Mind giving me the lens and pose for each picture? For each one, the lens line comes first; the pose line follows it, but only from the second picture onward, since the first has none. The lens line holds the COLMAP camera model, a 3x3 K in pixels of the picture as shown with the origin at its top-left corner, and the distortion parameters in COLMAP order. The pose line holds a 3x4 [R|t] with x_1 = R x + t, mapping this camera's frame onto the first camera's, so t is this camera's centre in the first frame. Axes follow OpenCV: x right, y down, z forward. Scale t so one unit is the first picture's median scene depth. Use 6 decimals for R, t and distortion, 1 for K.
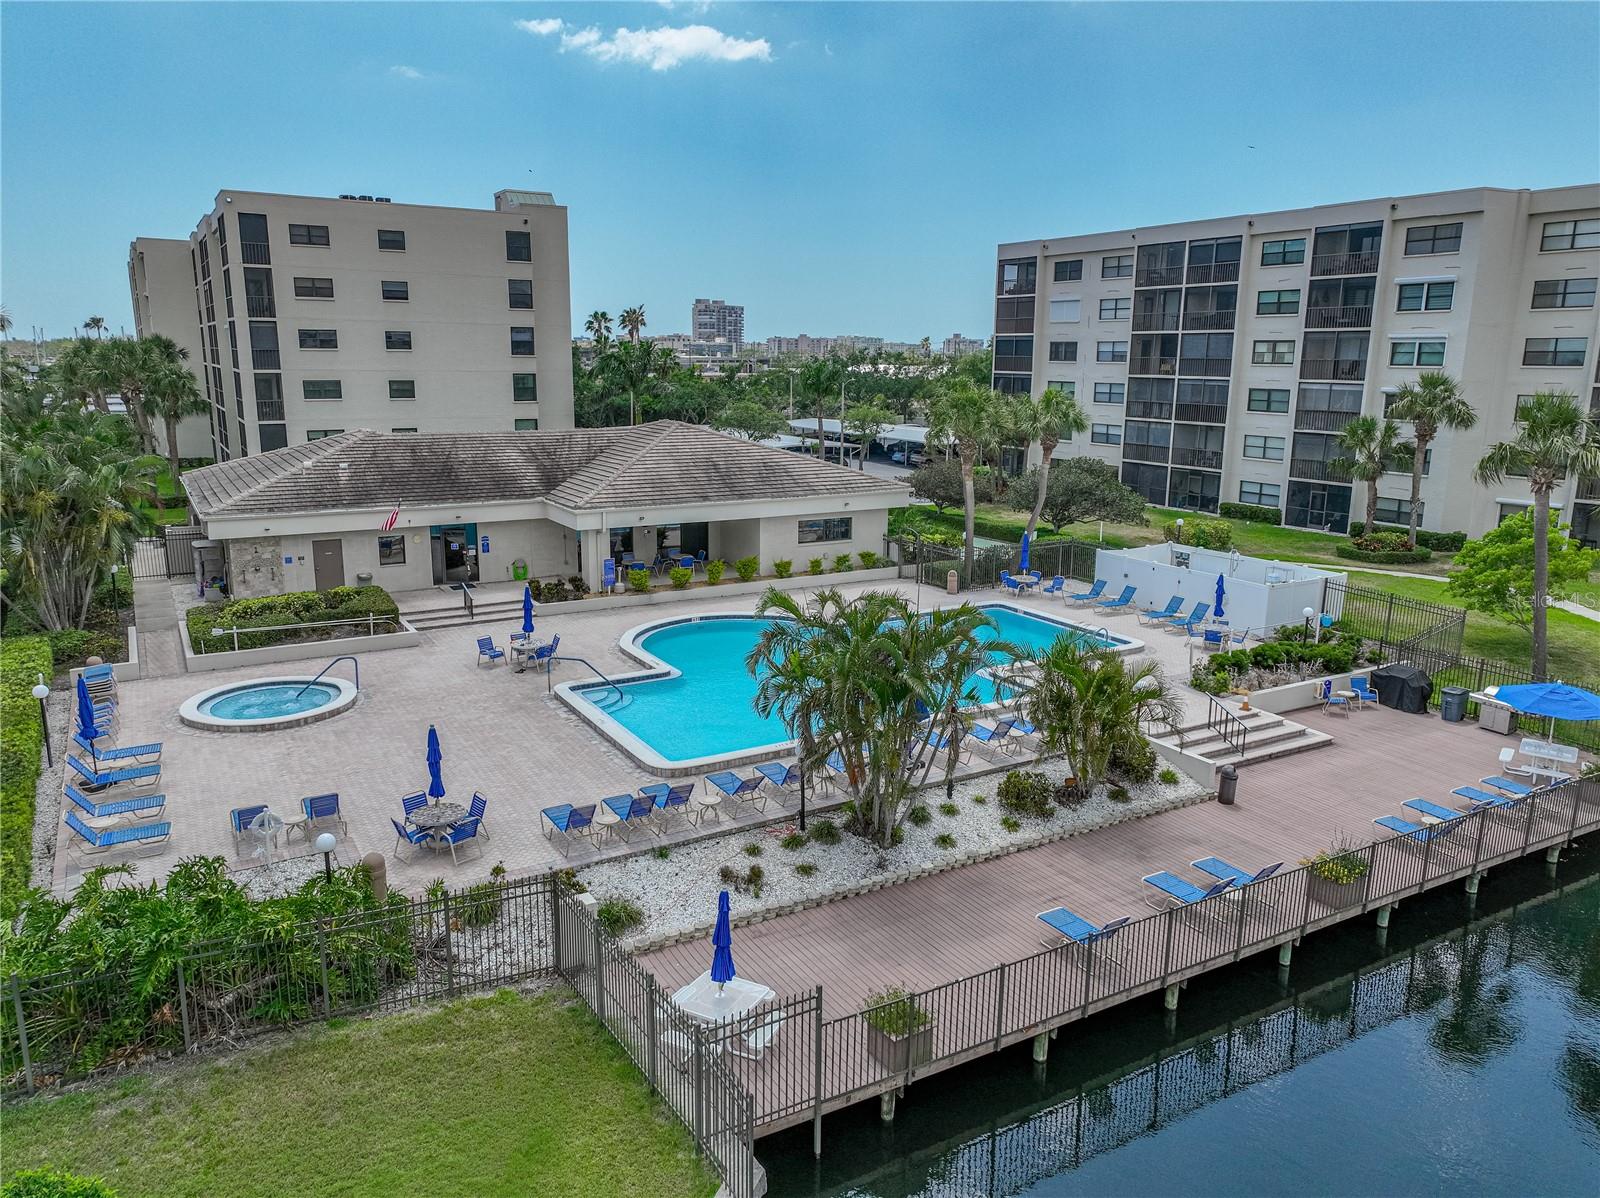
lens RADIAL K [[1139.1, 0, 793.1], [0, 1139.1, 594.7], [0, 0, 1]] dist [0.019121, 0.003993]
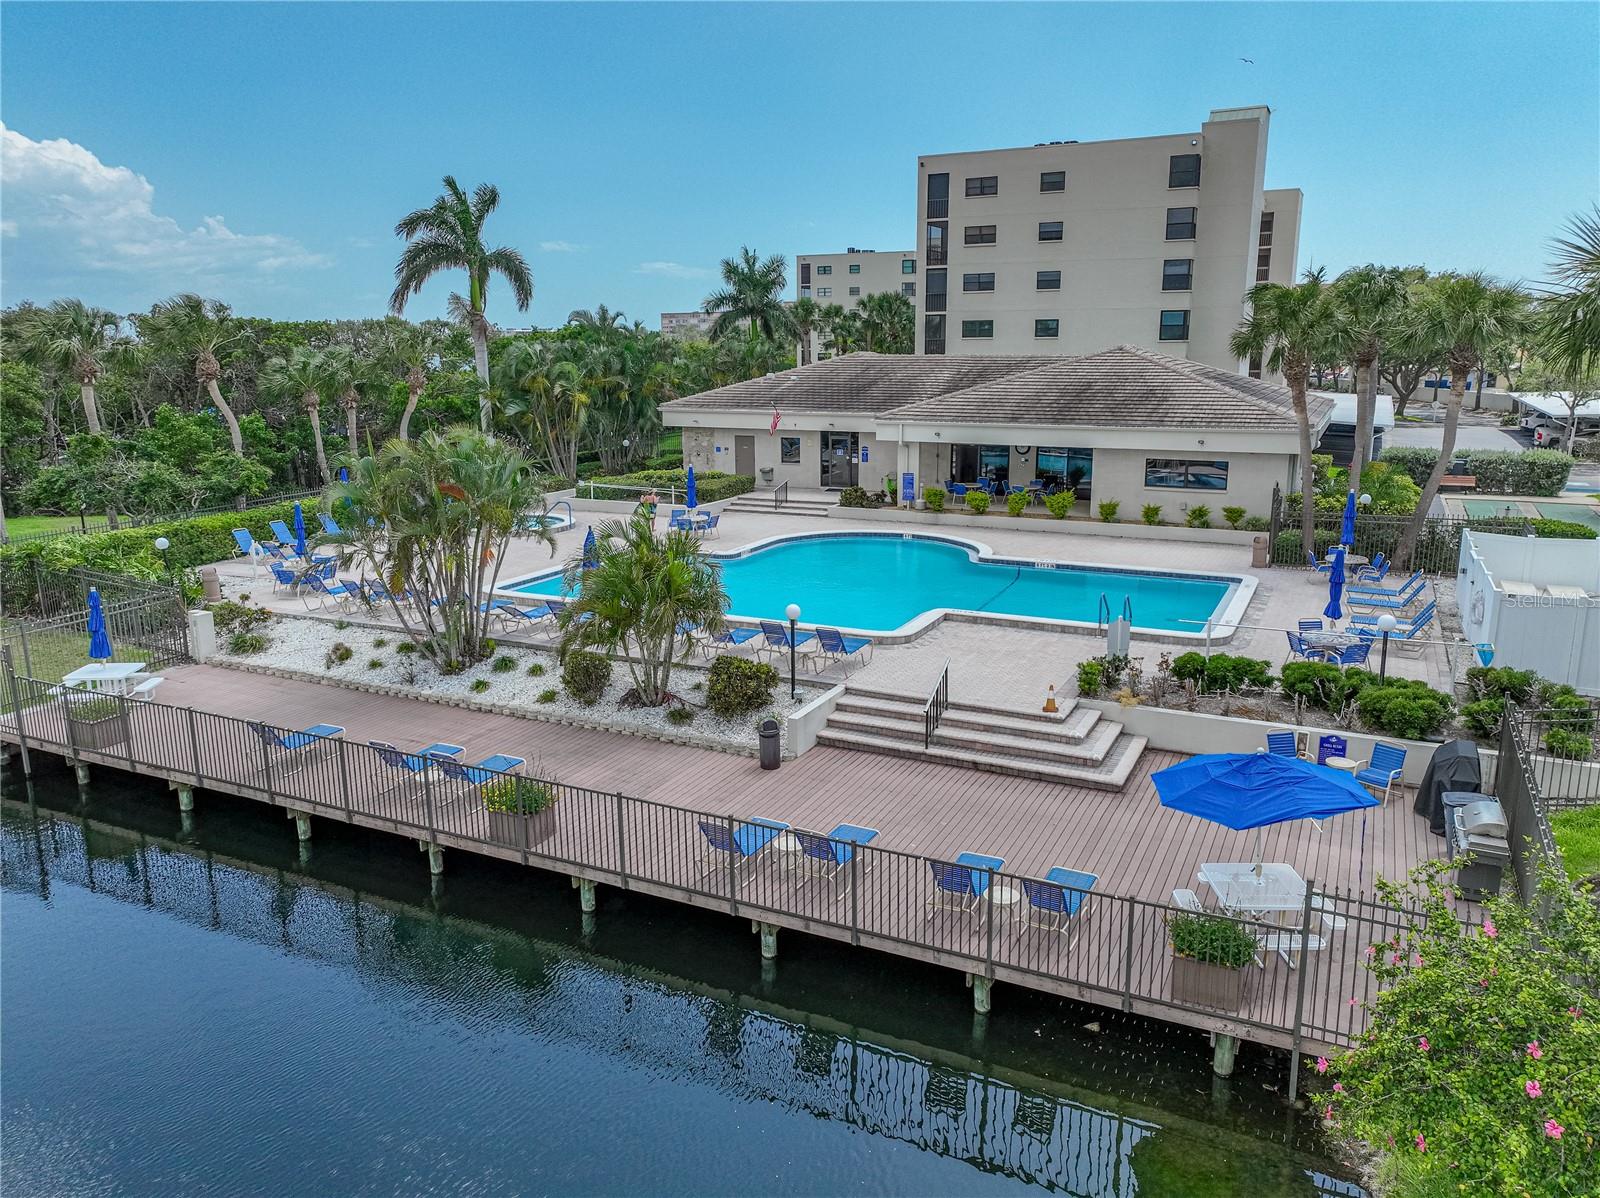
lens RADIAL K [[1139.1, 0, 795.9], [0, 1139.1, 605.8], [0, 0, 1]] dist [0.019121, 0.003993]
pose [[0.551619, 0.178059, -0.814869, 0.582617], [-0.161997, 0.981216, 0.104745, -0.005278], [0.818214, 0.074227, 0.570103, 0.332540]]
